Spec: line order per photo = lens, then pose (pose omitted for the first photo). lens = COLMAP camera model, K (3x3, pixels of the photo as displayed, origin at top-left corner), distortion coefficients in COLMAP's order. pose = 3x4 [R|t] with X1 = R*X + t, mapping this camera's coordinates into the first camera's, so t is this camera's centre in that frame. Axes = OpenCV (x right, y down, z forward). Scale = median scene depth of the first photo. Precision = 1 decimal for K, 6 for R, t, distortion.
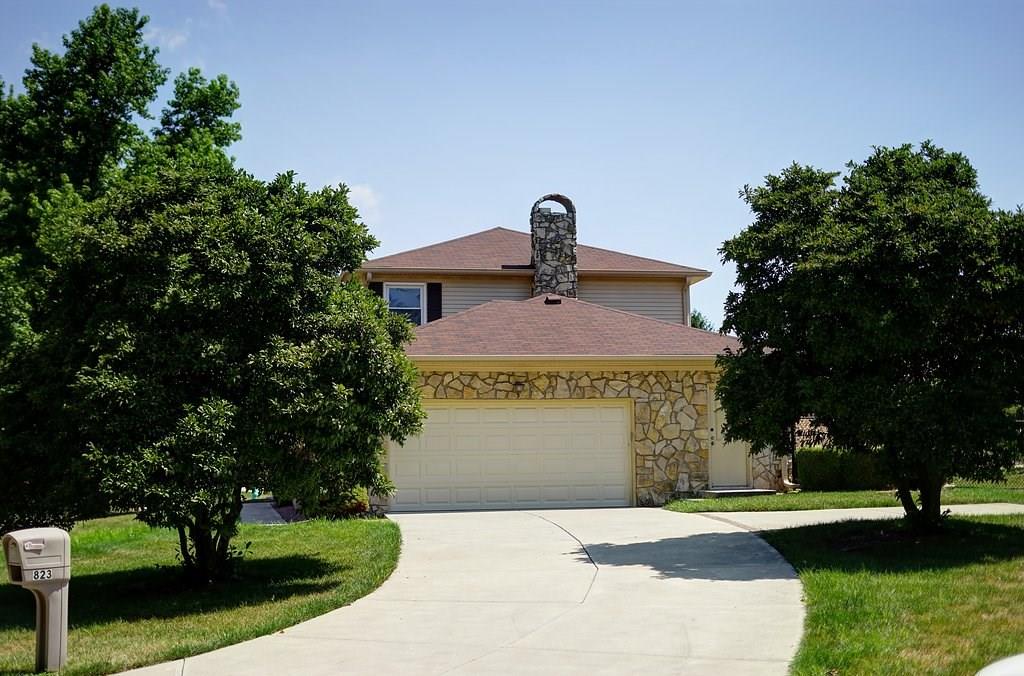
lens RADIAL K [[1494.0, 0, 515.2], [0, 1494.0, 336.2], [0, 0, 1]] dist [-0.057459, 0.000000]
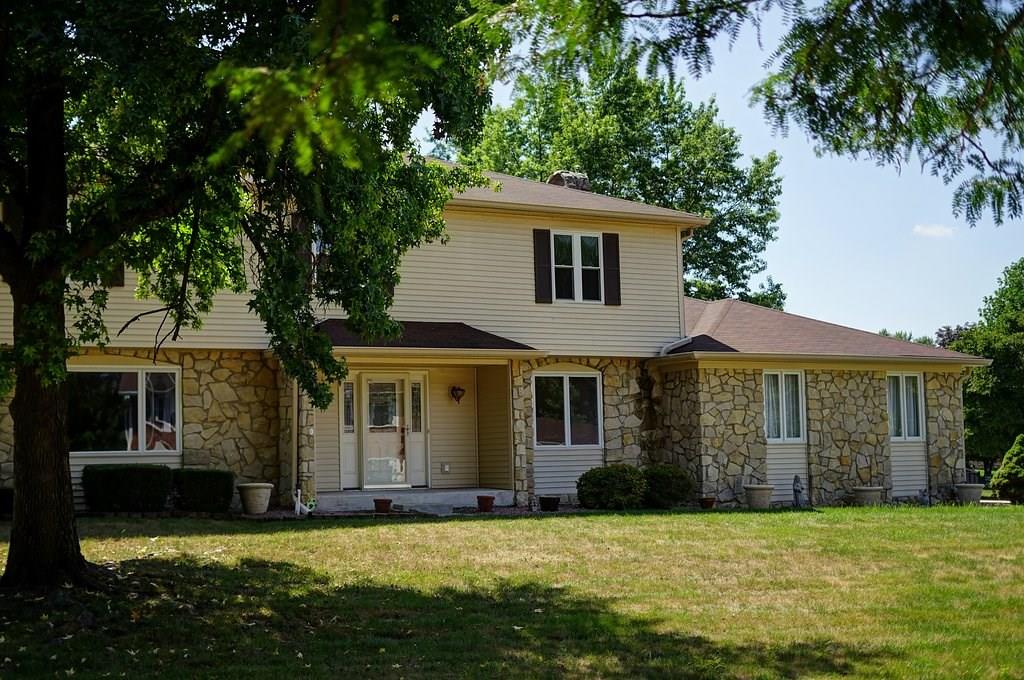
lens RADIAL K [[1494.0, 0, 517.4], [0, 1494.0, 342.6], [0, 0, 1]] dist [-0.057459, 0.000000]
pose [[-0.314677, 0.105811, 0.943283, -1.077554], [-0.070127, 0.988460, -0.134273, 0.183423], [-0.946605, -0.108402, -0.303625, 1.770504]]
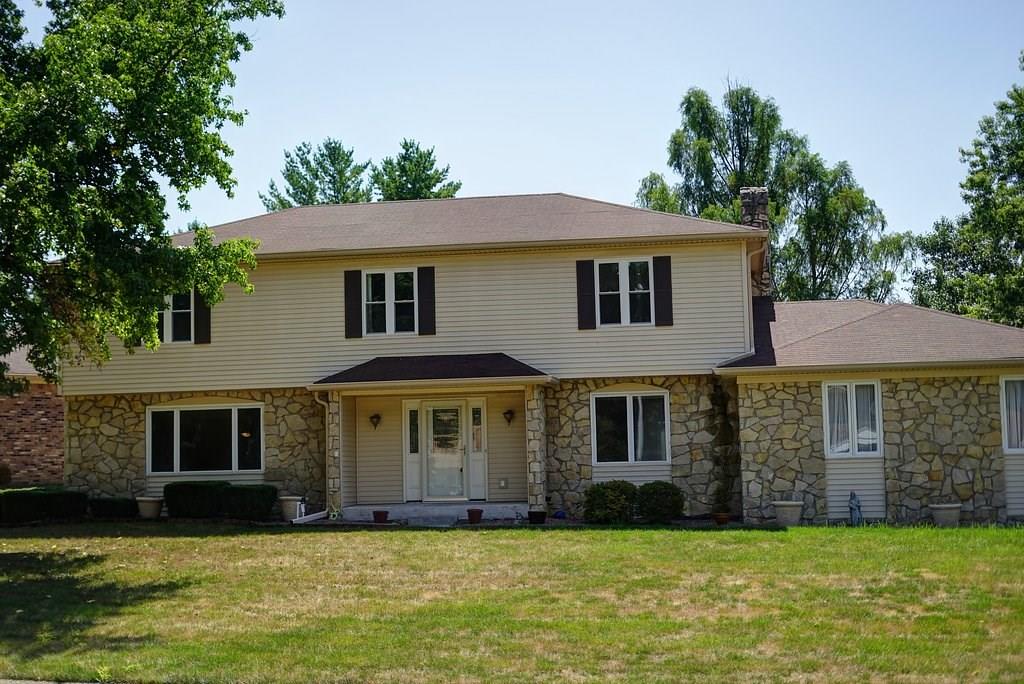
lens RADIAL K [[1494.0, 0, 511.2], [0, 1494.0, 337.4], [0, 0, 1]] dist [-0.057459, 0.000000]
pose [[0.344265, 0.106610, 0.932800, -1.163309], [-0.084159, 0.993037, -0.082434, 0.116198], [-0.935093, -0.050124, 0.350840, 1.086068]]
